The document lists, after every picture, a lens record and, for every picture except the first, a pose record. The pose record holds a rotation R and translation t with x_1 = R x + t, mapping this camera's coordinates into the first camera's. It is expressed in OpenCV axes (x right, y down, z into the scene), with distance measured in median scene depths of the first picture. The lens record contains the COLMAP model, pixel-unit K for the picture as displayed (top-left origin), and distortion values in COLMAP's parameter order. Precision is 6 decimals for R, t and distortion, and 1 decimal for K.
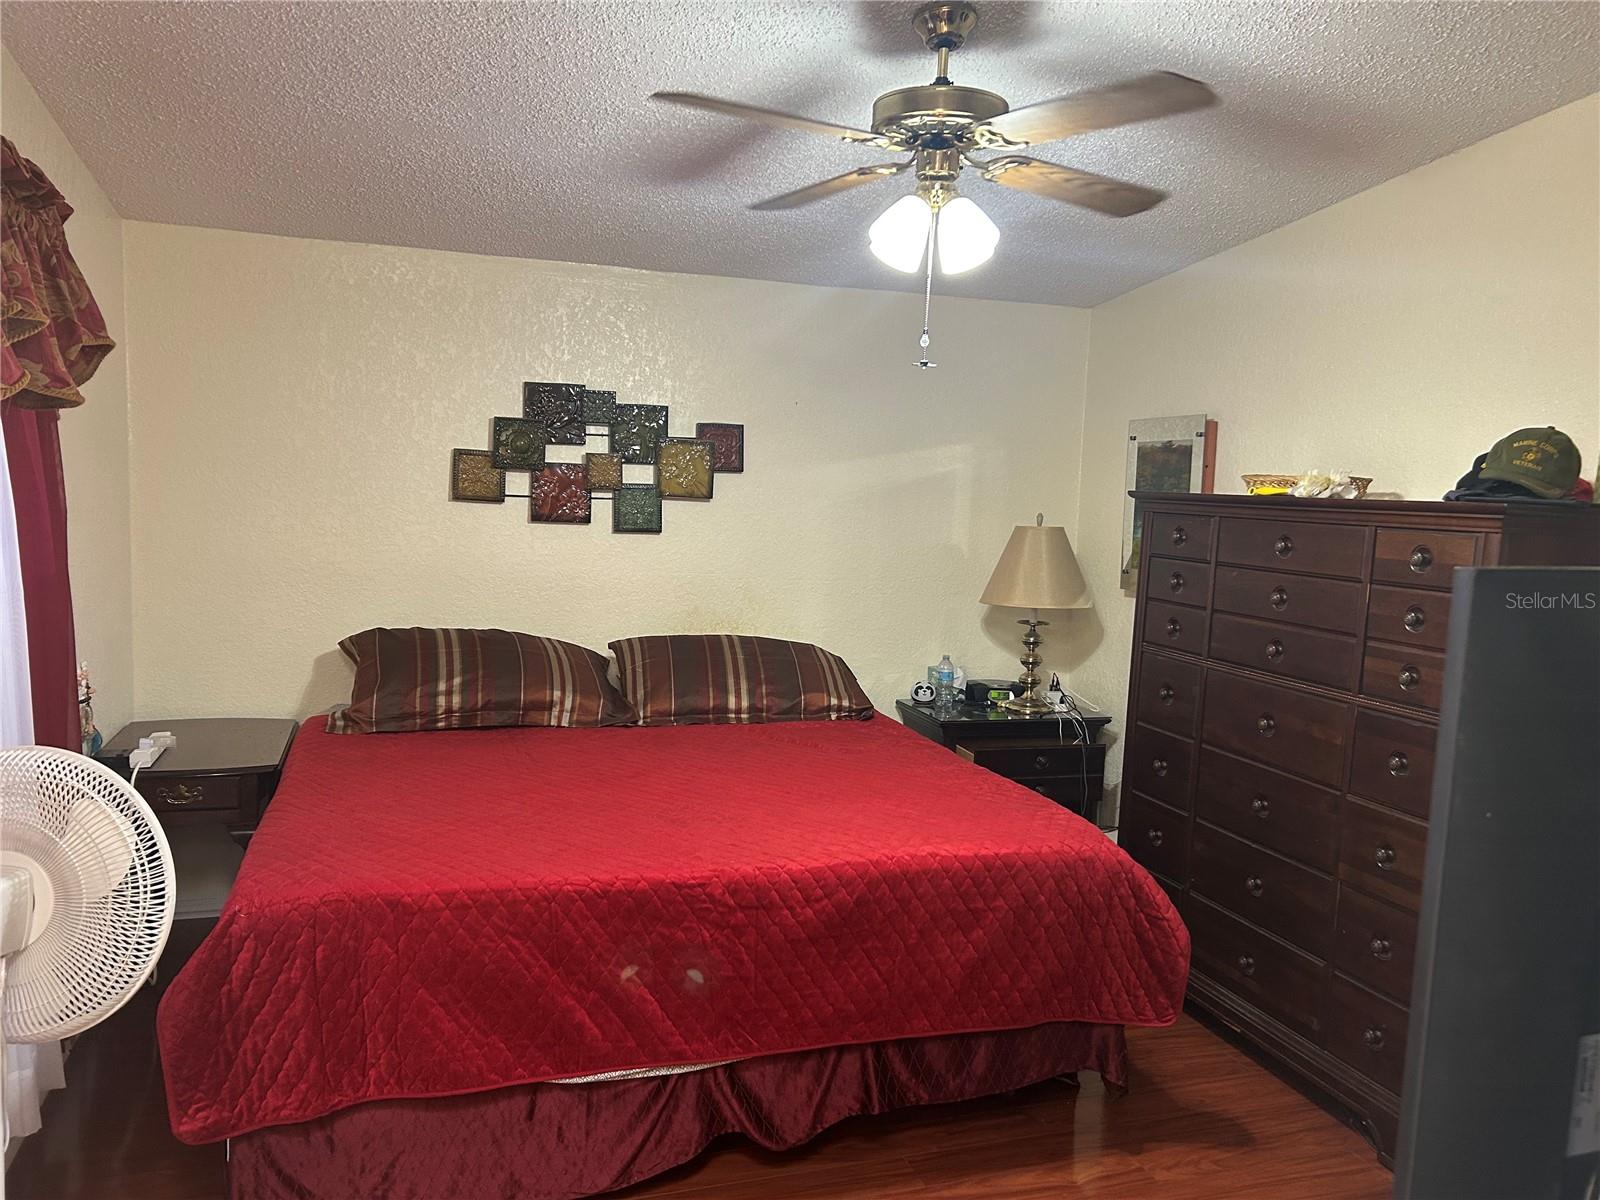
lens RADIAL K [[1202.8, 0, 794.9], [0, 1202.8, 599.9], [0, 0, 1]] dist [0.066984, -0.071030]
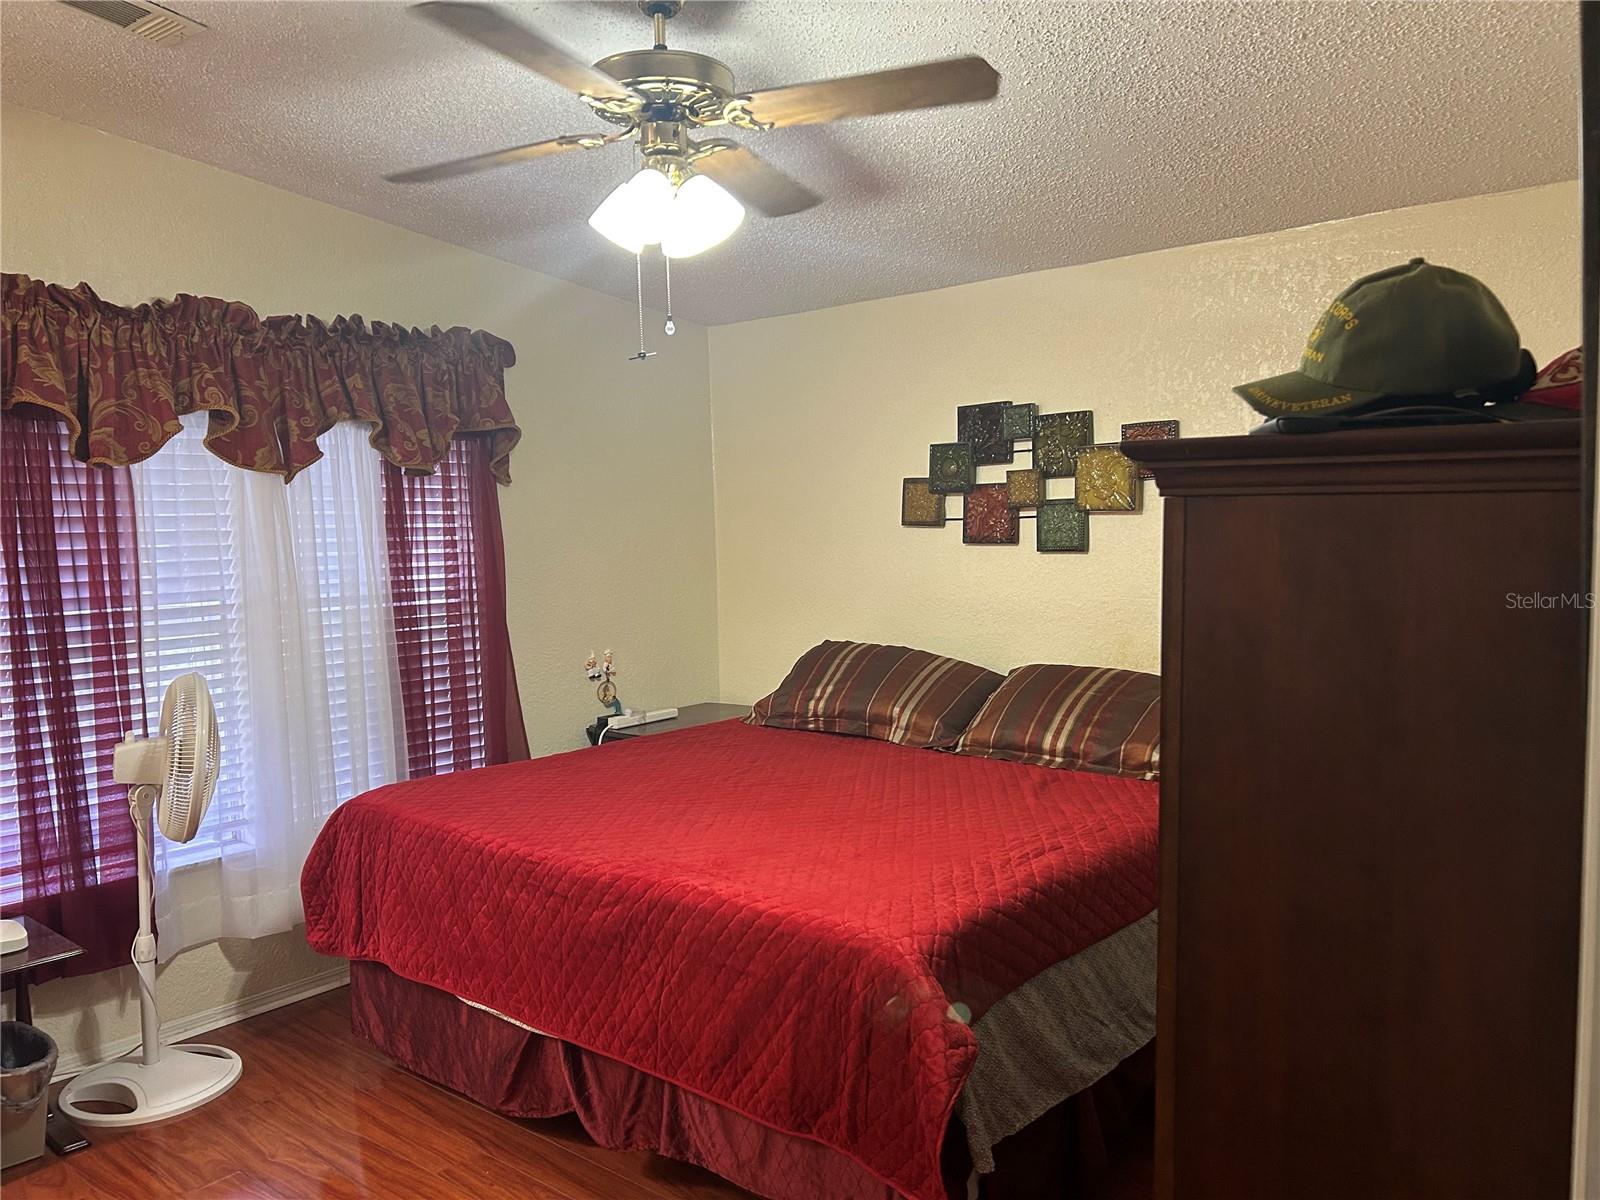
lens RADIAL K [[1202.8, 0, 794.9], [0, 1202.8, 599.9], [0, 0, 1]] dist [0.066984, -0.071030]
pose [[0.485451, 0.008286, -0.874225, 0.603150], [-0.043810, 0.998929, -0.014860, 0.003219], [0.873166, 0.045514, 0.485294, 0.396887]]
